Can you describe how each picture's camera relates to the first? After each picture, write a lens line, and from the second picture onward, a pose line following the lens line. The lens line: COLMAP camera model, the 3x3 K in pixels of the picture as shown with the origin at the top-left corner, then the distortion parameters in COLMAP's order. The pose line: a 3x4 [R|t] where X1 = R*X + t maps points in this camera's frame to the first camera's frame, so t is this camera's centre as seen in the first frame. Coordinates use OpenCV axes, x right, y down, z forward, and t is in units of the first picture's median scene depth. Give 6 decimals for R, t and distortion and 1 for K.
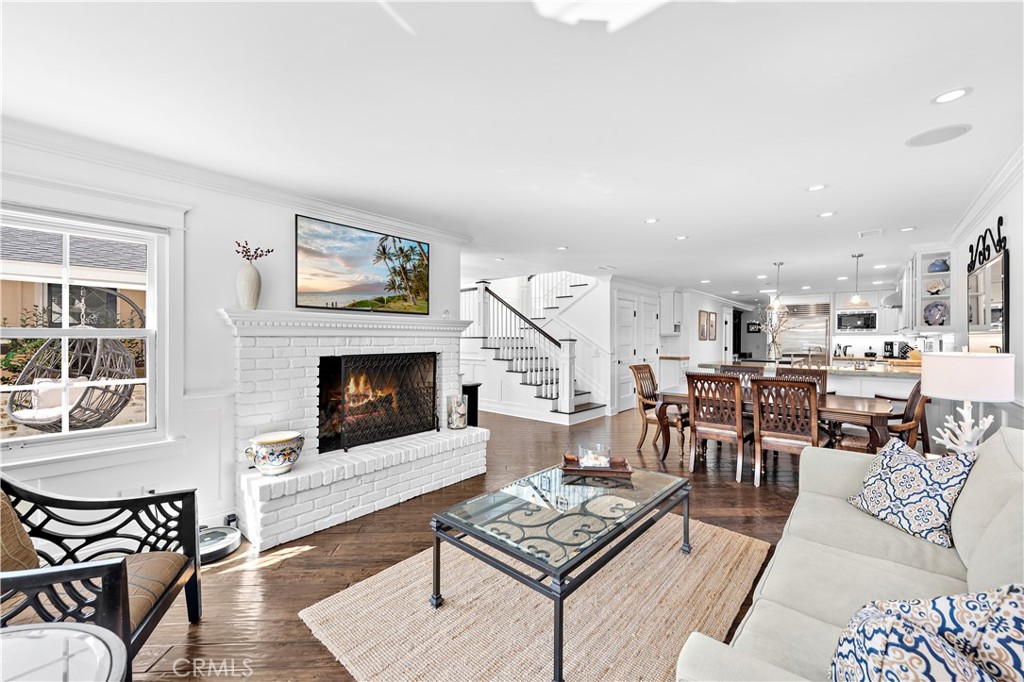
lens RADIAL K [[400.3, 0, 516.1], [0, 400.3, 336.0], [0, 0, 1]] dist [-0.000559, -0.000052]
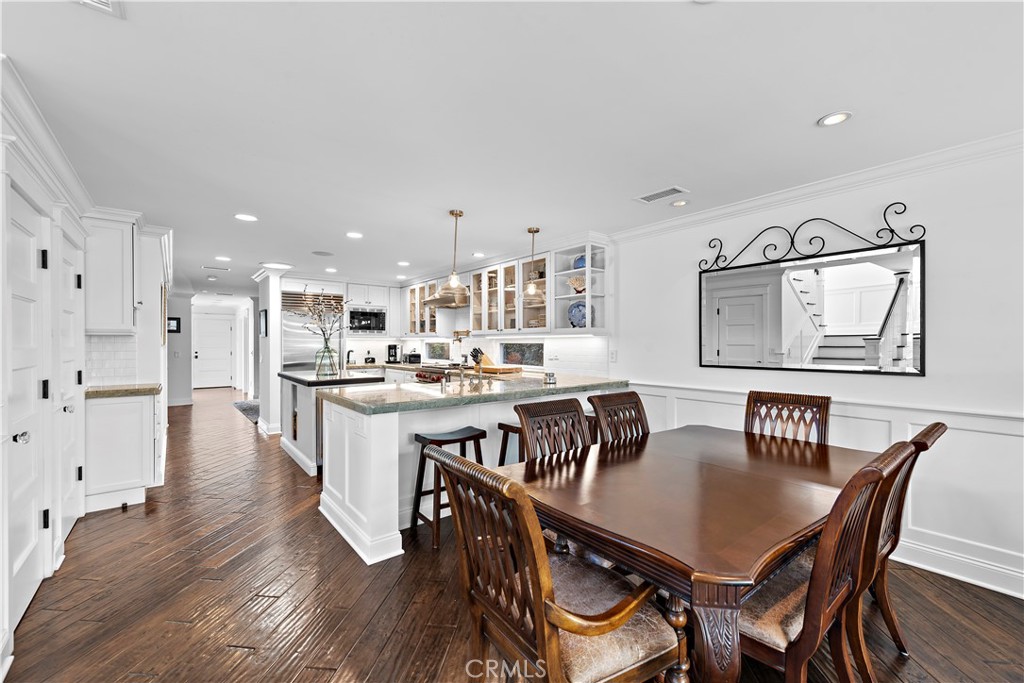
lens RADIAL K [[422.8, 0, 513.7], [0, 422.8, 343.8], [0, 0, 1]] dist [0.003410, 0.000231]
pose [[0.166545, -0.004872, 0.986022, 0.040450], [-0.006217, 0.999963, 0.005991, 0.004040], [-0.986014, -0.007128, 0.166508, 0.568190]]
